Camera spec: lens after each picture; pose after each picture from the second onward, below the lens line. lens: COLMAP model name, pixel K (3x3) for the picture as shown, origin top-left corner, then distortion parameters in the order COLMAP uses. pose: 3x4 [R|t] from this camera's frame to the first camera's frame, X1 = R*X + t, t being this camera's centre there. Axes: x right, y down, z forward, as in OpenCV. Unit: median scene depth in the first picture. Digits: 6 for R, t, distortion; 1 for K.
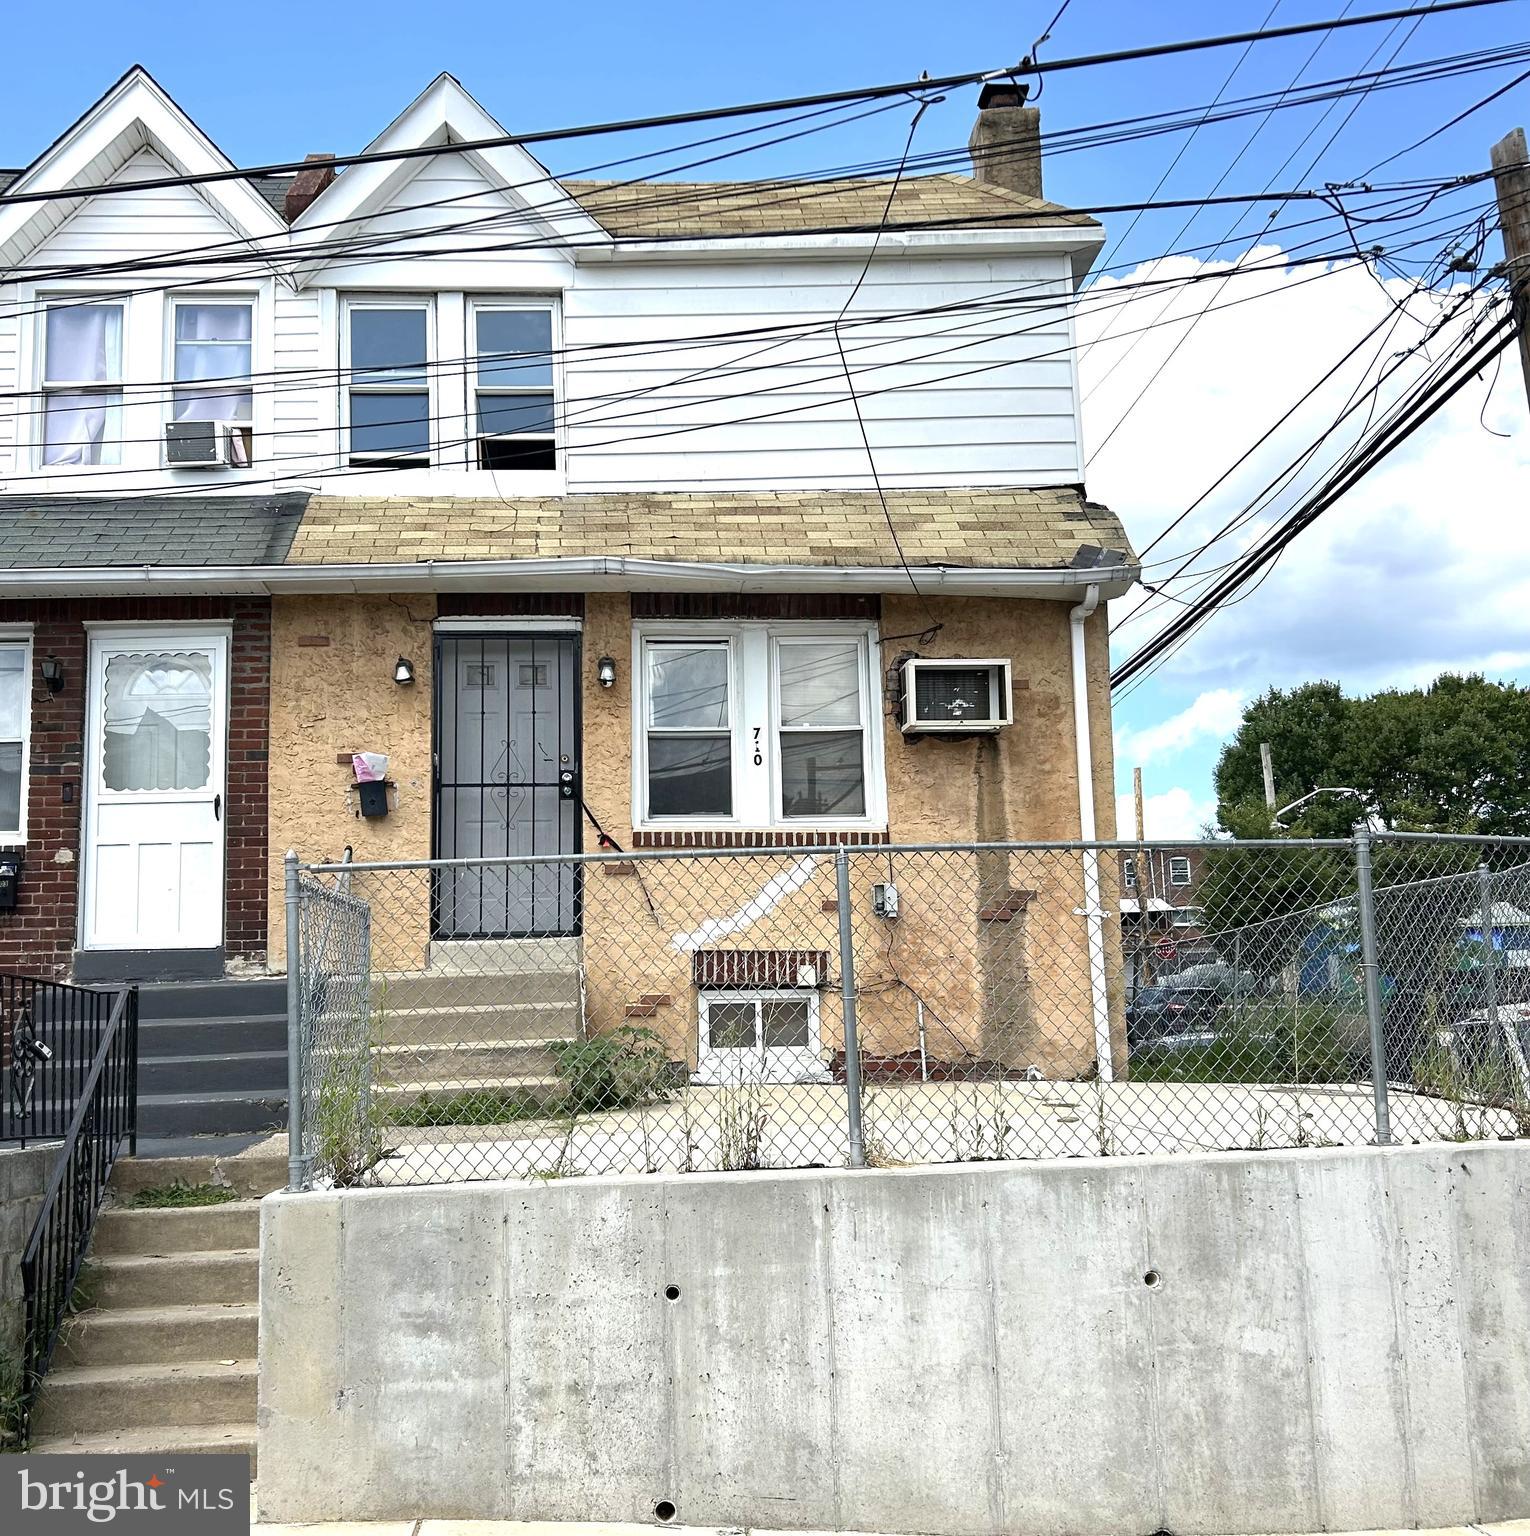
lens RADIAL K [[1730.4, 0, 765.0], [0, 1730.4, 768.0], [0, 0, 1]] dist [0.057542, -0.036886]
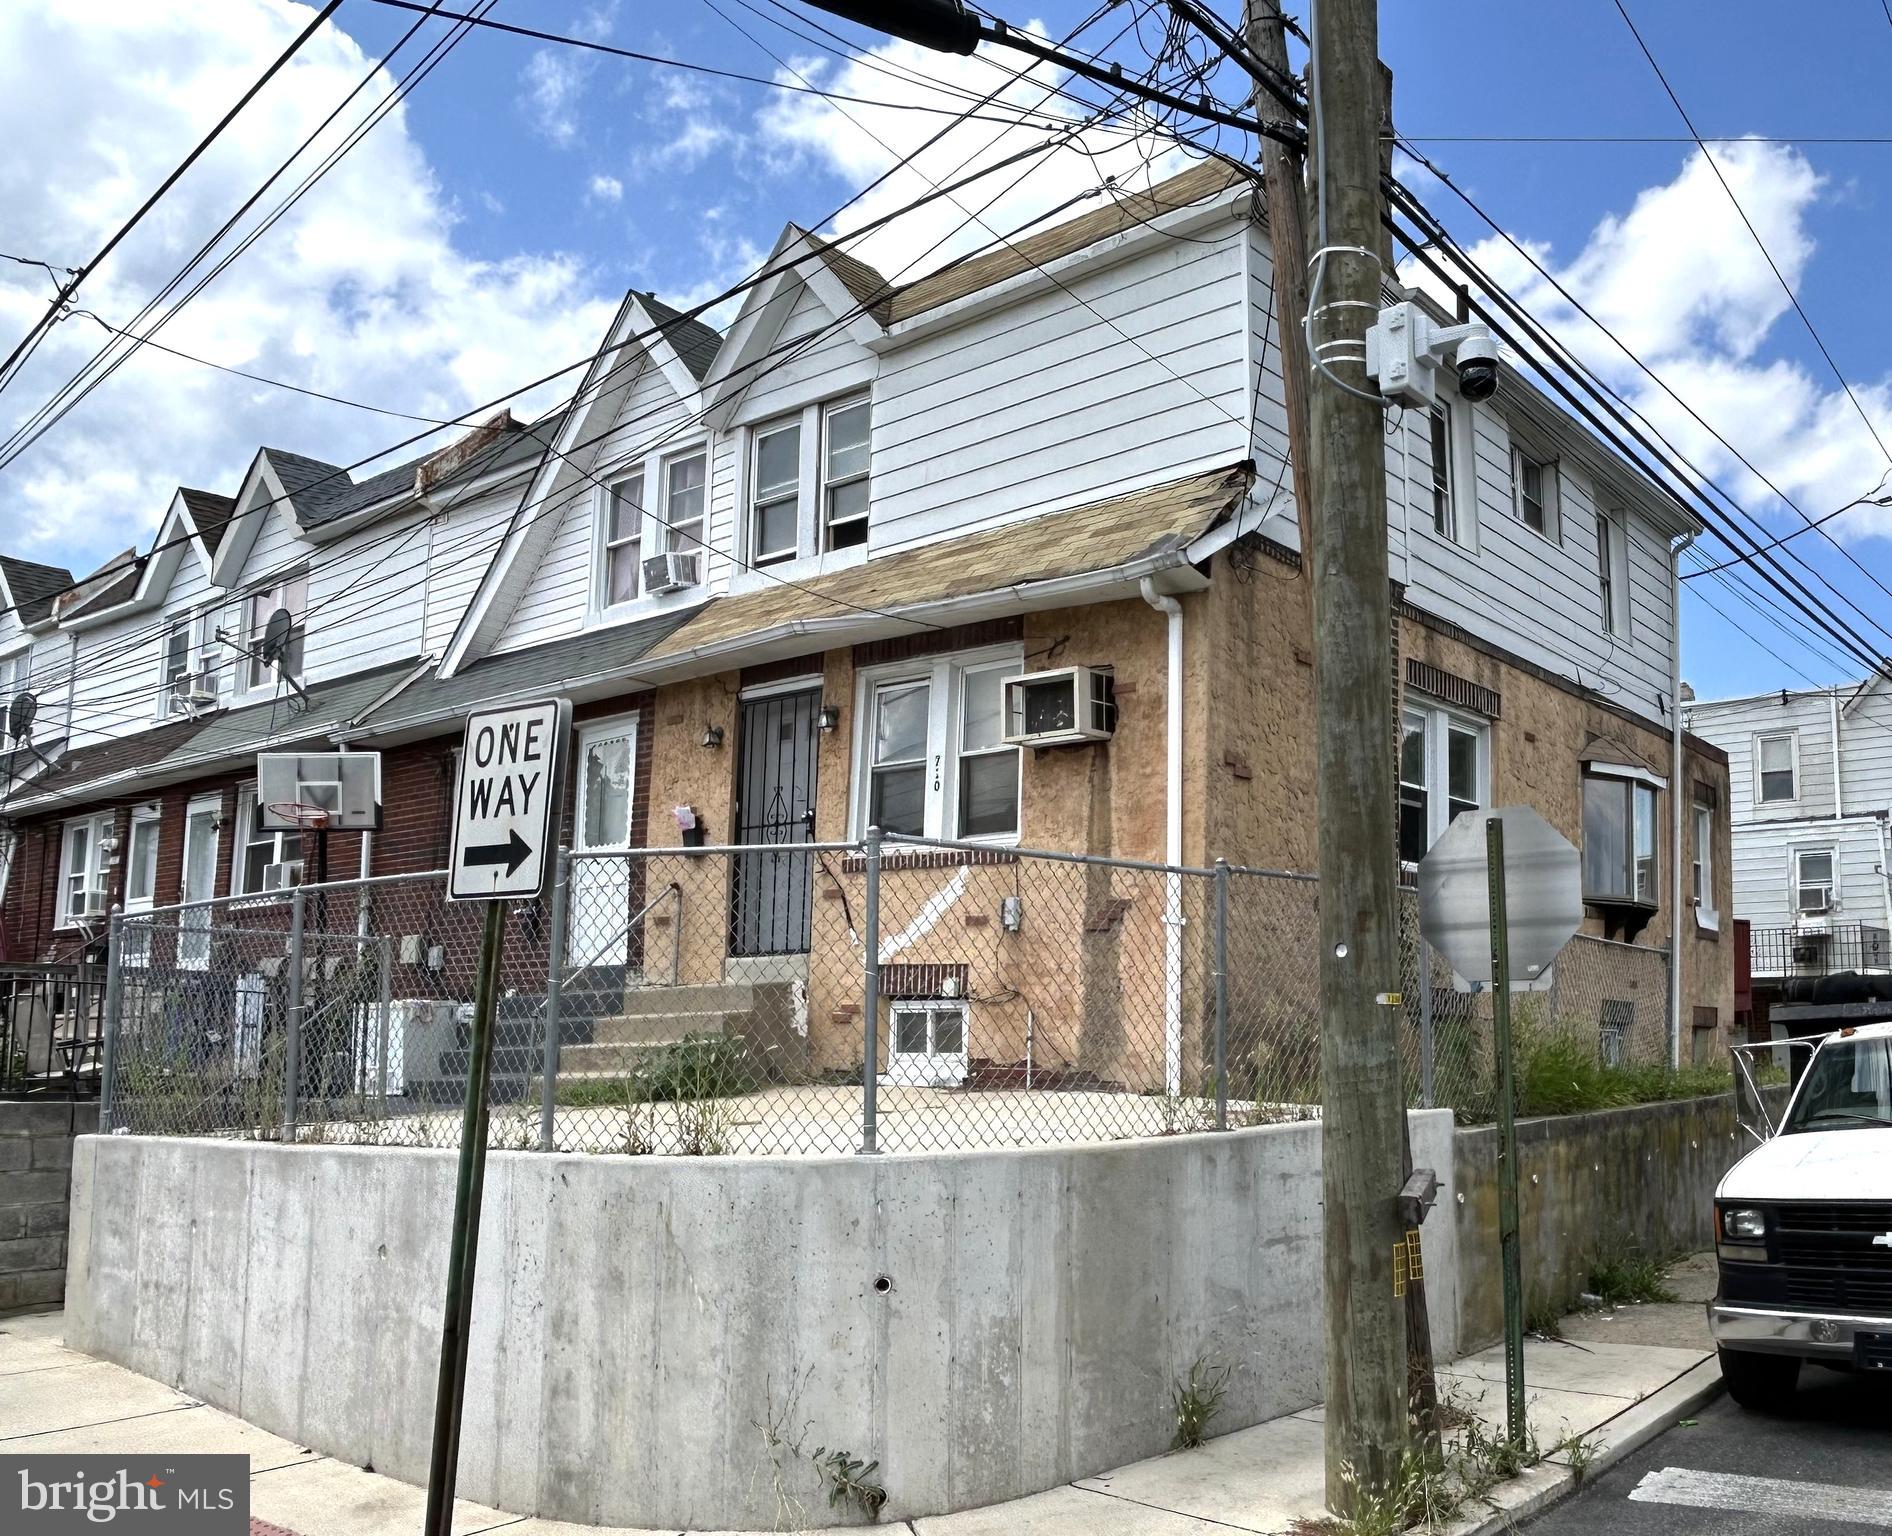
lens RADIAL K [[1622.5, 0, 946.6], [0, 1622.5, 828.5], [0, 0, 1]] dist [-0.004910, -0.000696]
pose [[0.751948, -0.062926, -0.656213, 0.673488], [0.079926, 0.996793, -0.003998, 0.026622], [0.654360, -0.049442, 0.754565, 0.249147]]
